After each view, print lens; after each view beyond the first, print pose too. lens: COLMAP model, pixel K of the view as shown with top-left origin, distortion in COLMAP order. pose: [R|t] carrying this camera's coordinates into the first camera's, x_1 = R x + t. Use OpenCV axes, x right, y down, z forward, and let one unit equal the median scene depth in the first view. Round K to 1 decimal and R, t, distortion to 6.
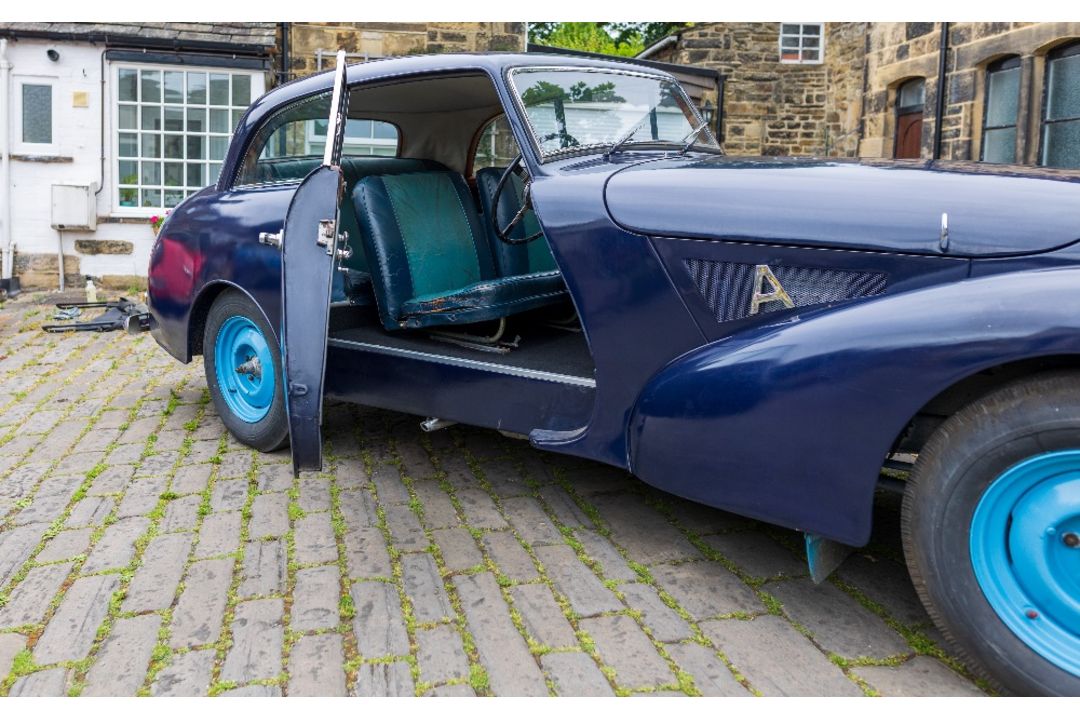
lens RADIAL K [[896.3, 0, 462.6], [0, 896.3, 275.5], [0, 0, 1]] dist [-0.002440, -0.002788]
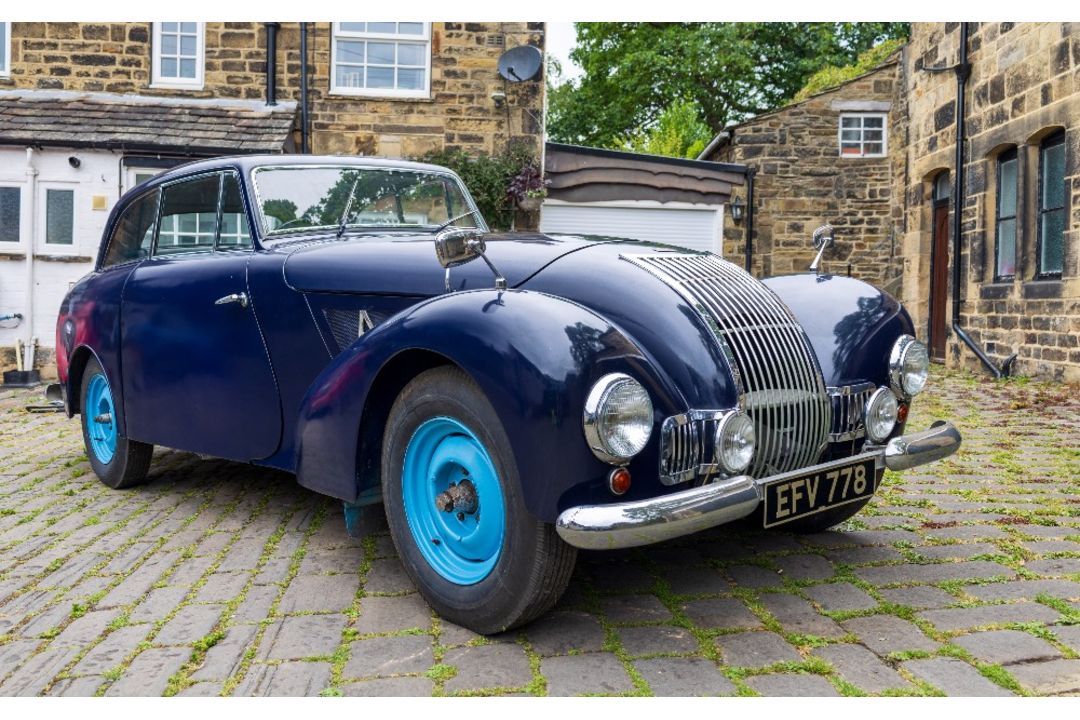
lens RADIAL K [[981.5, 0, 538.9], [0, 981.5, 343.1], [0, 0, 1]] dist [0.016446, 0.003574]
pose [[0.996946, -0.003239, -0.078030, 0.139098], [-0.000821, 0.998650, -0.051944, 0.022793], [0.078093, 0.051849, 0.995597, -0.088105]]
